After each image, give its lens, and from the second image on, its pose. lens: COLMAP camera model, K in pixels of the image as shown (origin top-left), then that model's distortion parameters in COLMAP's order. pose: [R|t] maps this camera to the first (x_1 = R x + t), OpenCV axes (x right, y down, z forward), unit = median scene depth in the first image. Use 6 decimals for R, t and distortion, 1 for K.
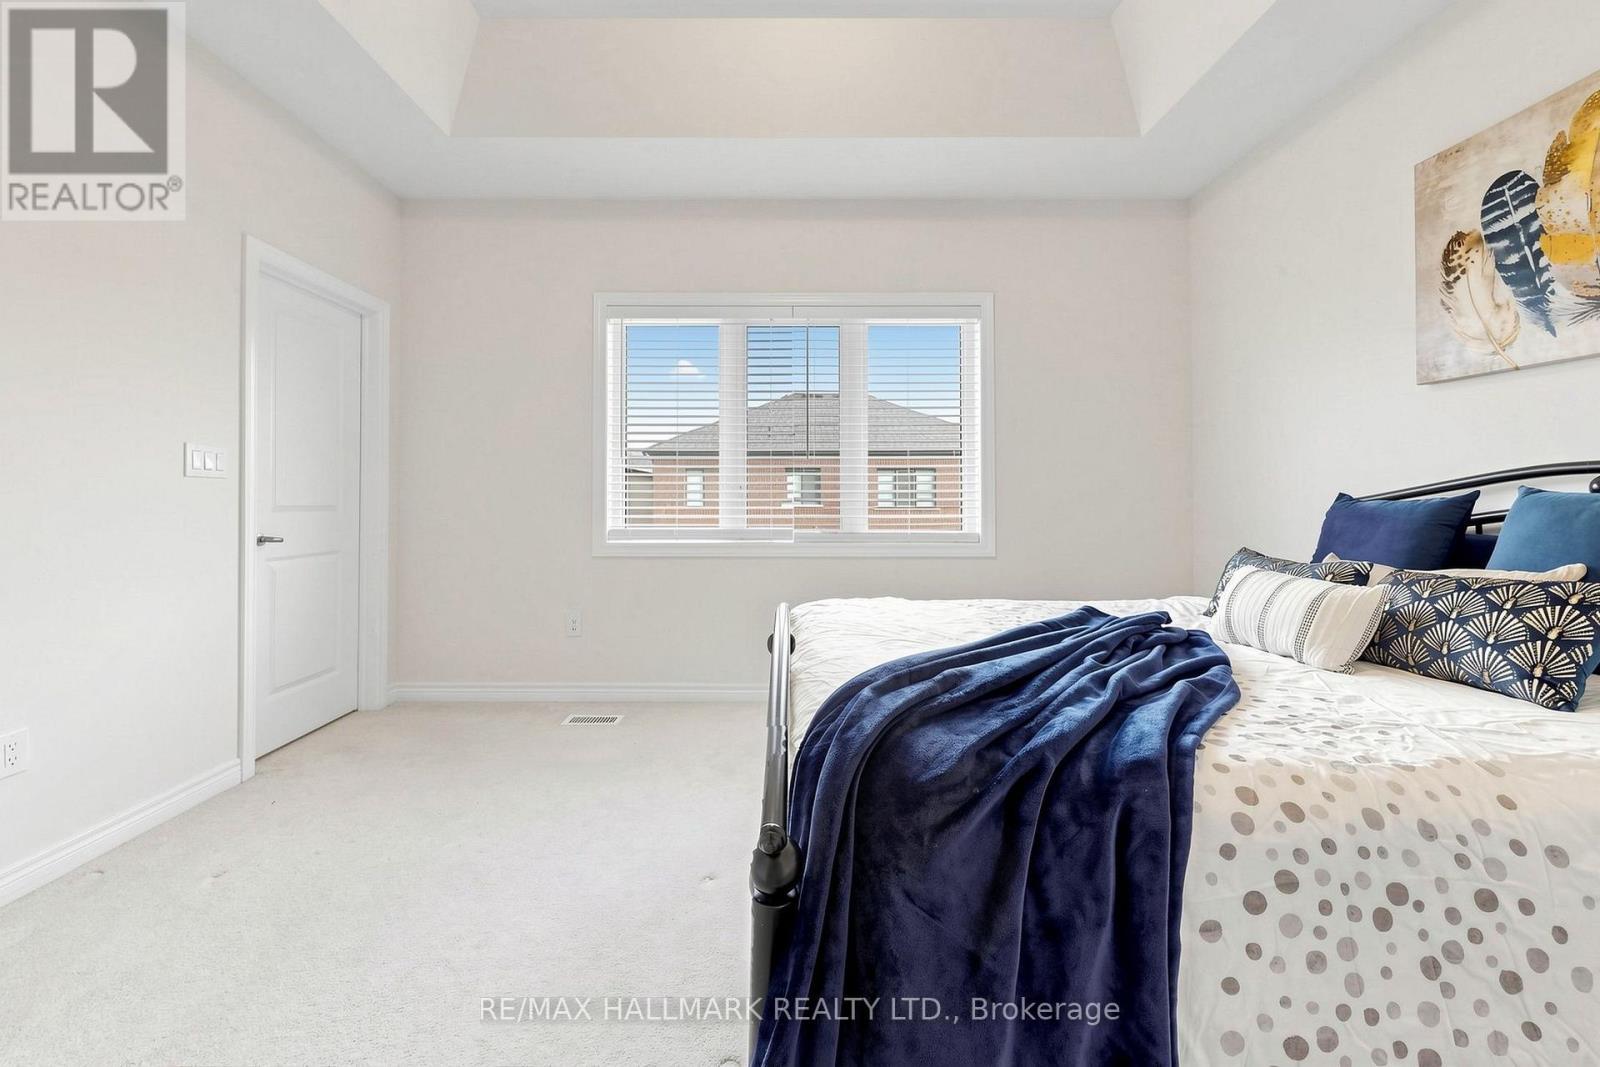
lens RADIAL K [[621.4, 0, 784.6], [0, 621.4, 490.3], [0, 0, 1]] dist [-0.000228, -0.000081]
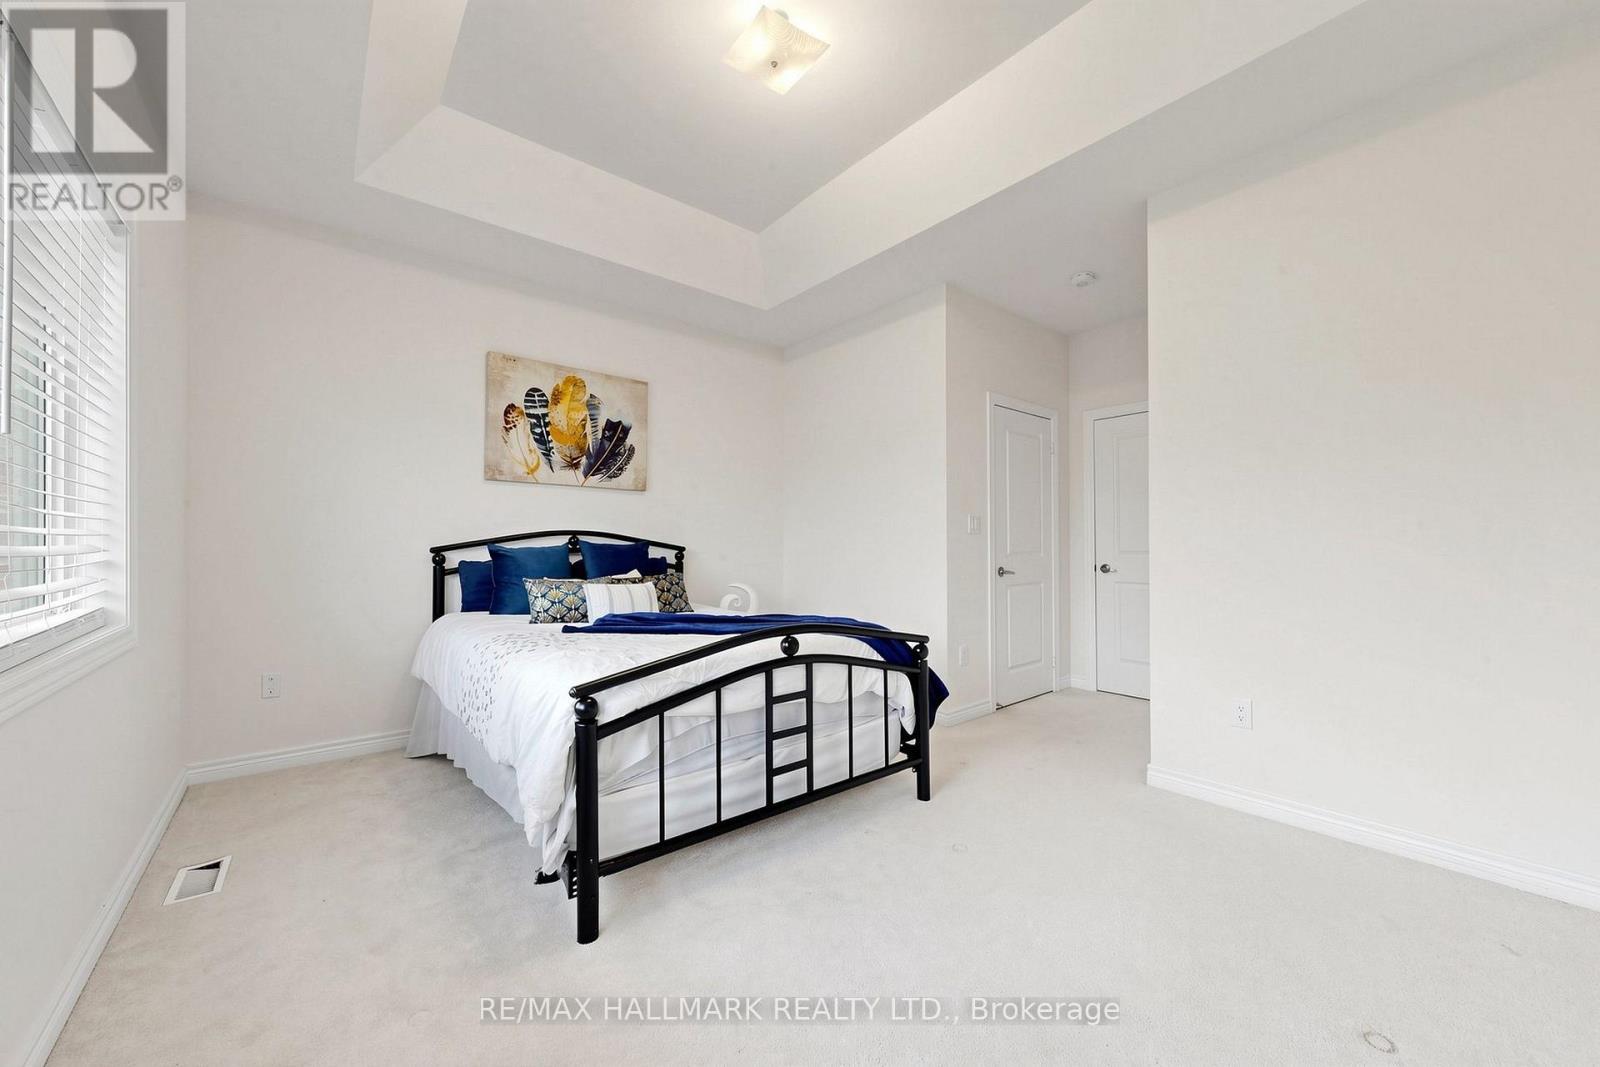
lens RADIAL K [[609.5, 0, 802.9], [0, 609.5, 536.6], [0, 0, 1]] dist [0.000057, 0.000088]
pose [[-0.639410, 0.011136, 0.768785, -0.933351], [-0.011464, 0.999646, -0.024015, 0.021296], [-0.768780, -0.024168, -0.639056, 1.569912]]
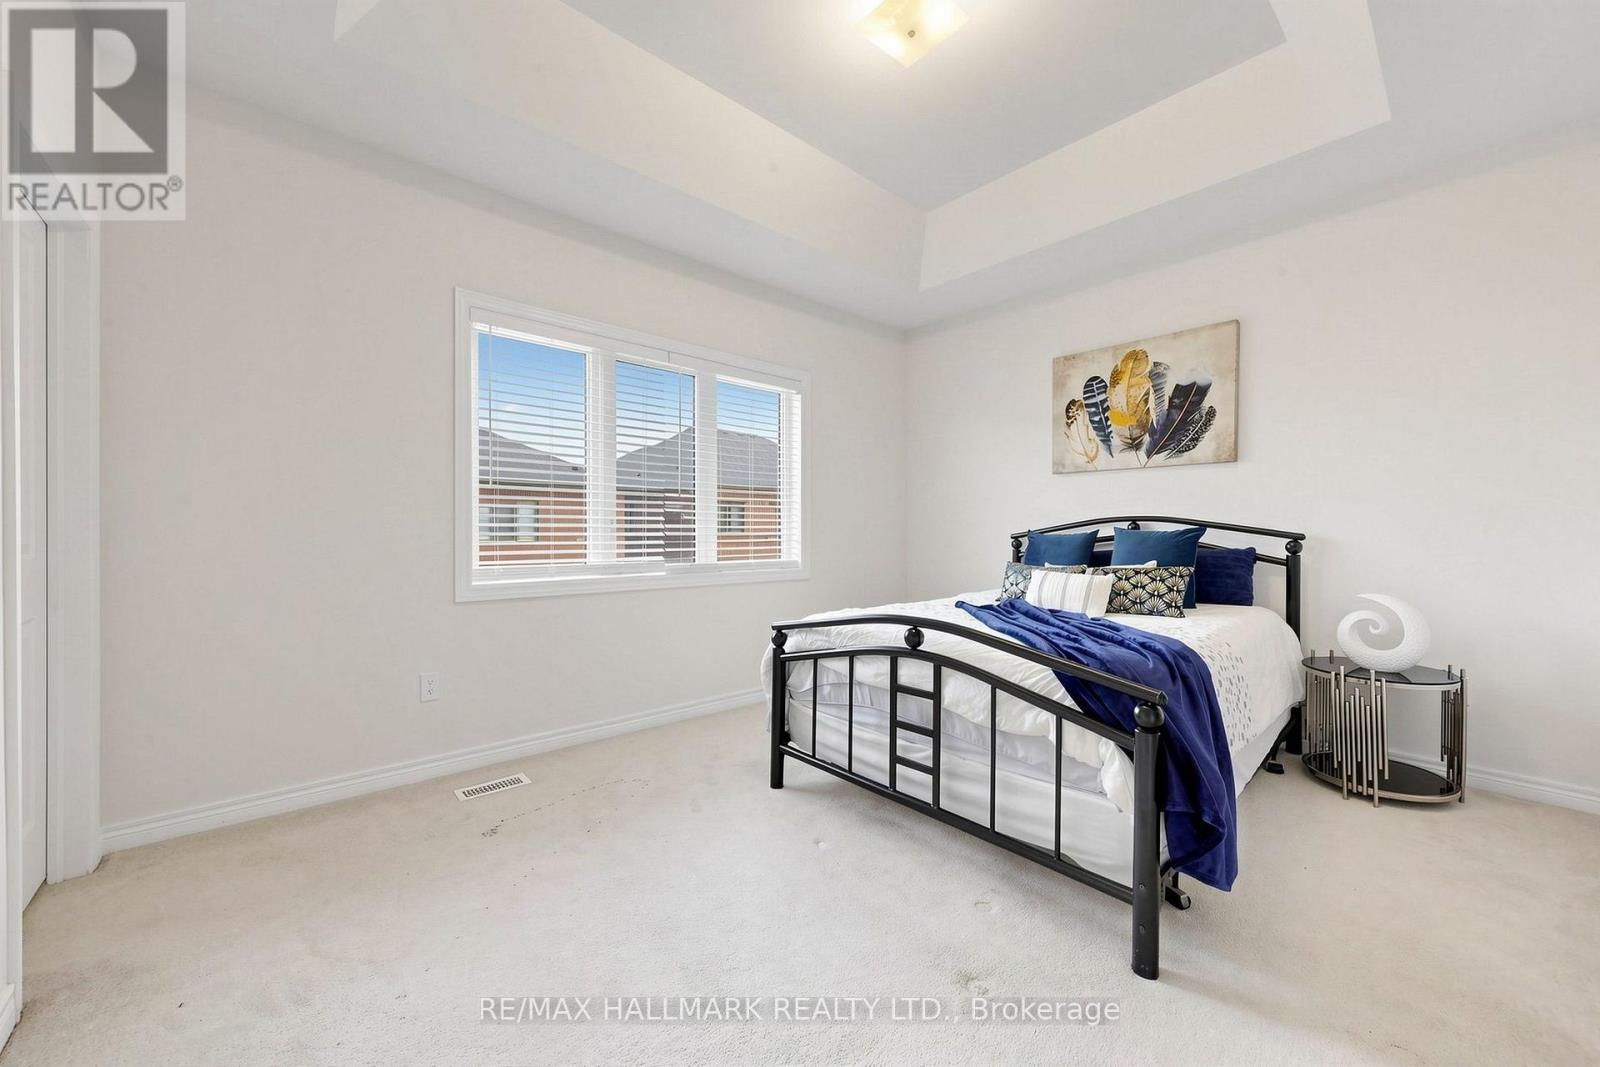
lens RADIAL K [[609.5, 0, 802.9], [0, 609.5, 536.6], [0, 0, 1]] dist [0.000057, 0.000088]
pose [[0.743978, -0.003550, 0.668195, -0.907330], [-0.007386, 0.999881, 0.013536, 0.004806], [-0.668164, -0.015006, 0.743863, 0.126279]]
